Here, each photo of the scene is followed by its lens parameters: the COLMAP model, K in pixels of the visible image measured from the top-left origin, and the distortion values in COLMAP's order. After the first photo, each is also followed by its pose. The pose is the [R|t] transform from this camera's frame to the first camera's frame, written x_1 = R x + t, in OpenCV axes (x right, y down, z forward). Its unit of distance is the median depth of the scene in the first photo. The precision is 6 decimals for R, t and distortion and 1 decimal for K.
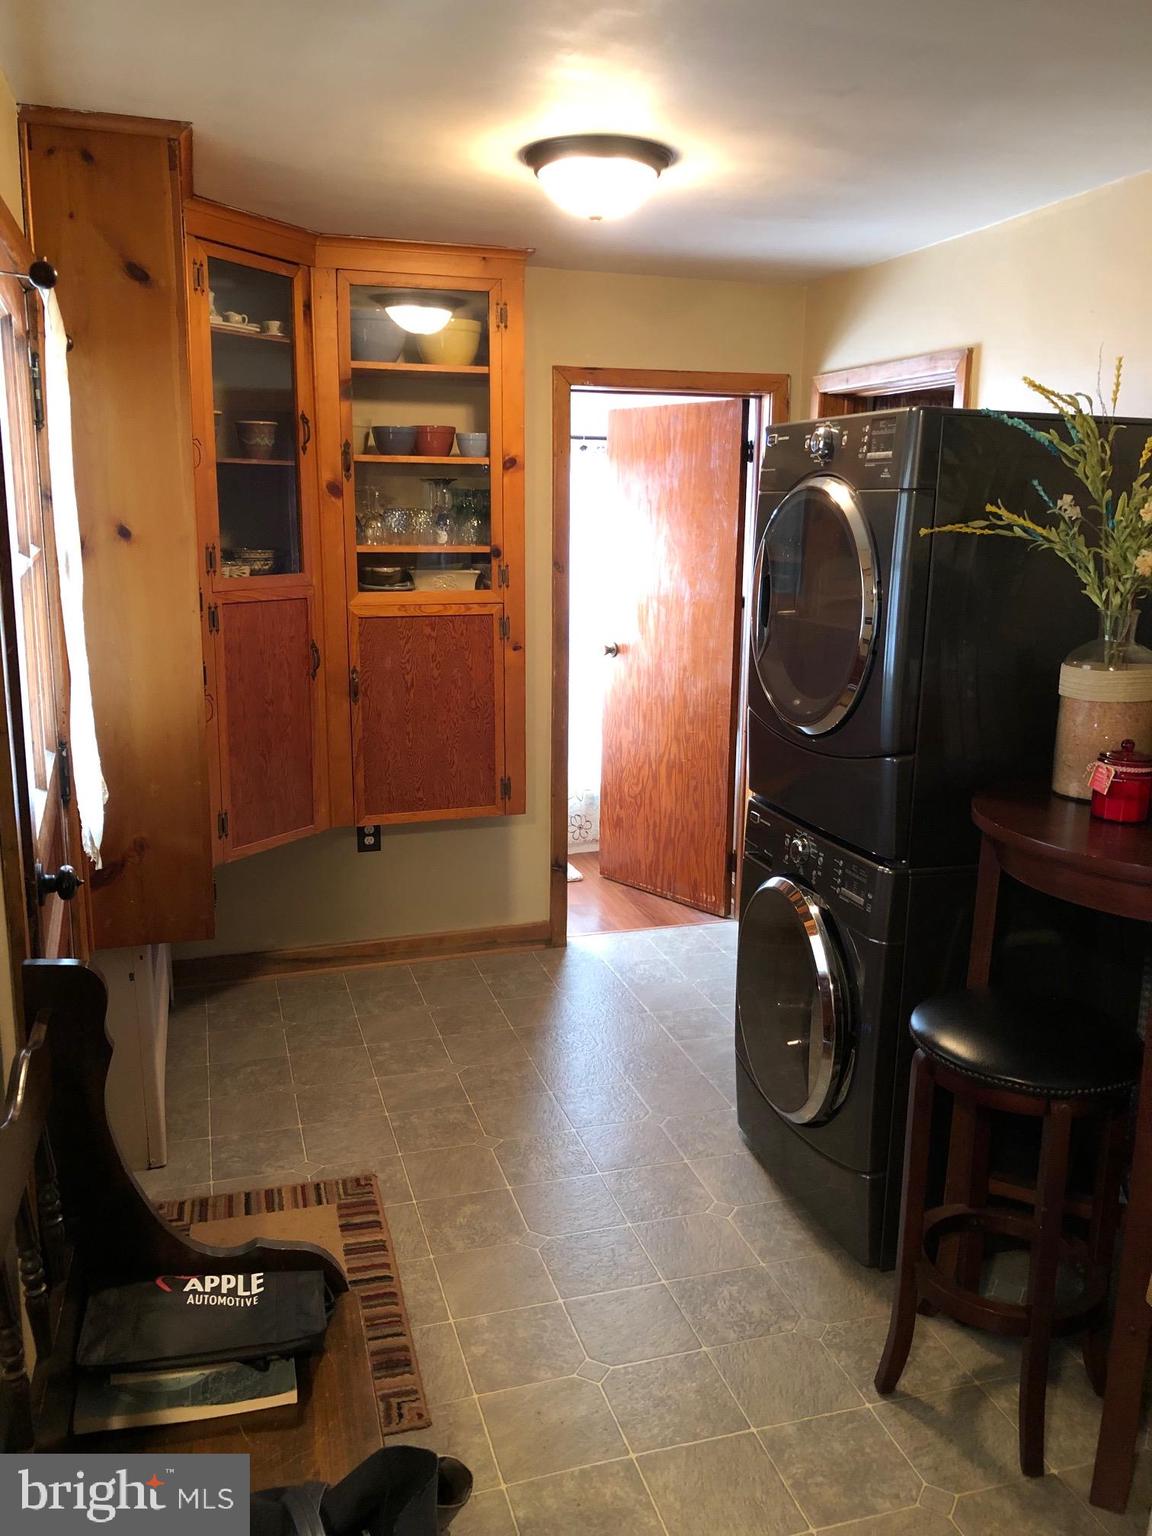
lens RADIAL K [[1262.7, 0, 584.0], [0, 1262.7, 753.6], [0, 0, 1]] dist [0.016360, -0.010640]
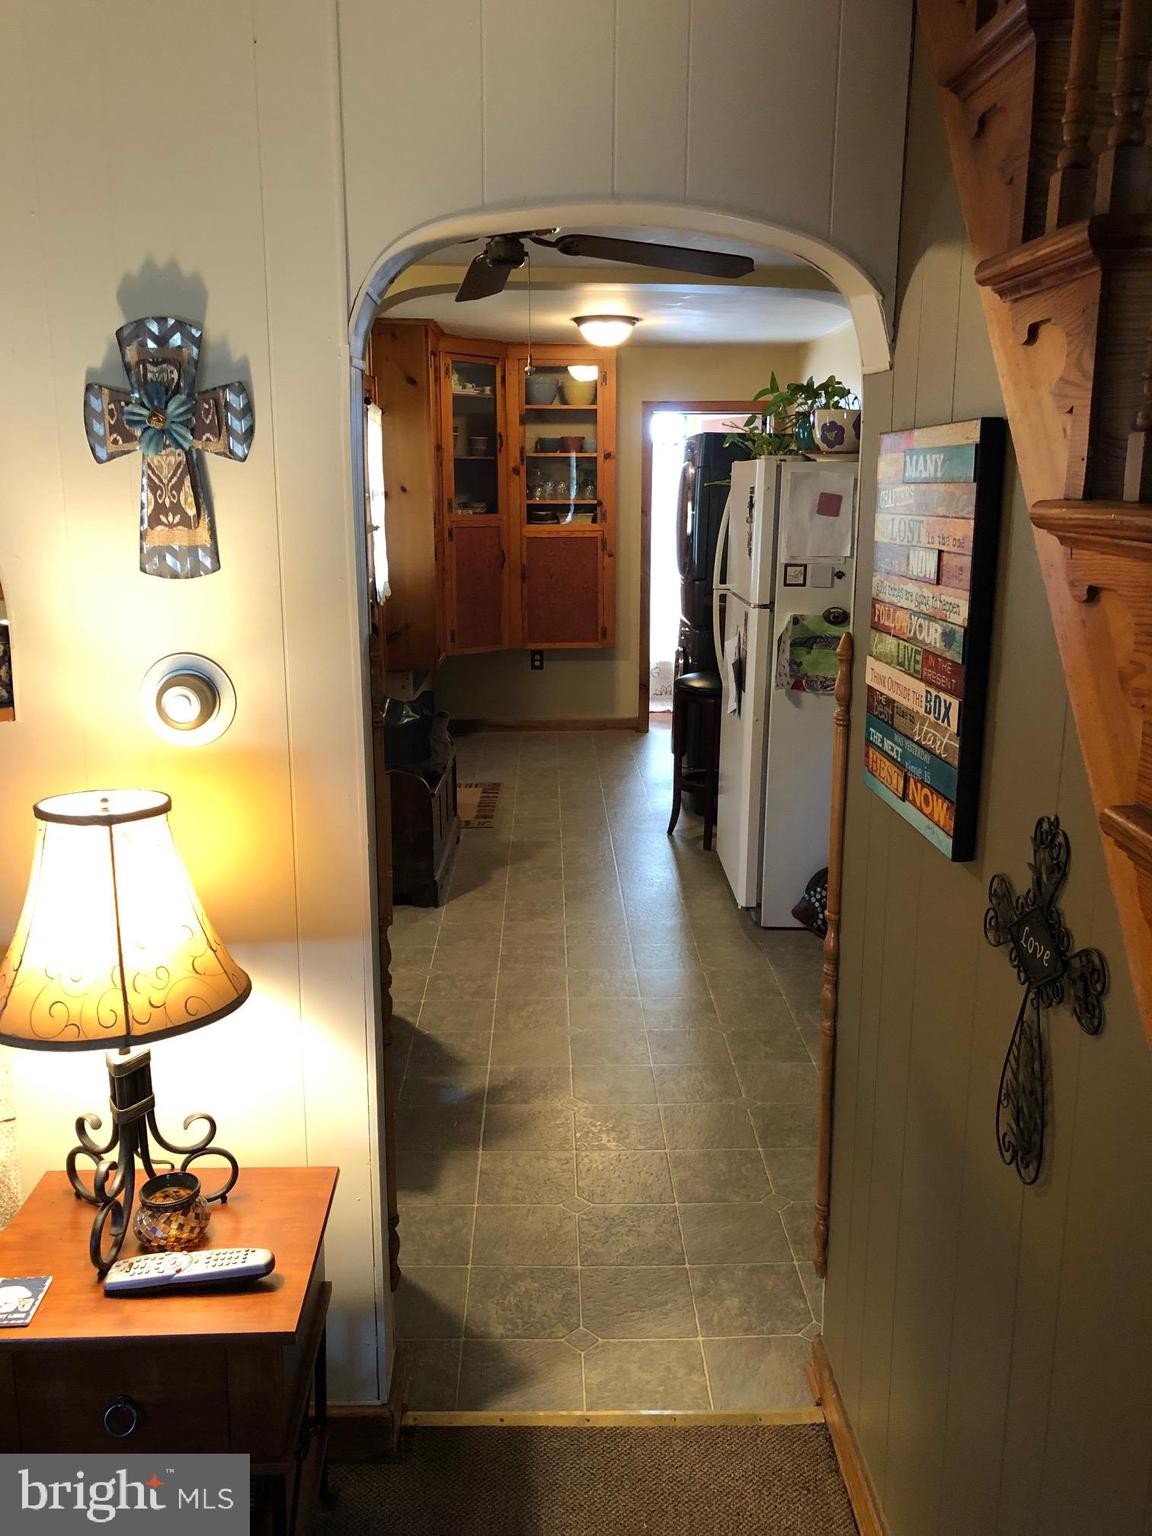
lens RADIAL K [[1262.7, 0, 574.5], [0, 1262.7, 777.1], [0, 0, 1]] dist [0.016360, -0.010640]
pose [[0.963225, 0.049332, -0.264128, 0.422385], [-0.042505, 0.998599, 0.031503, 0.195017], [0.265312, -0.019118, 0.963973, -0.855543]]
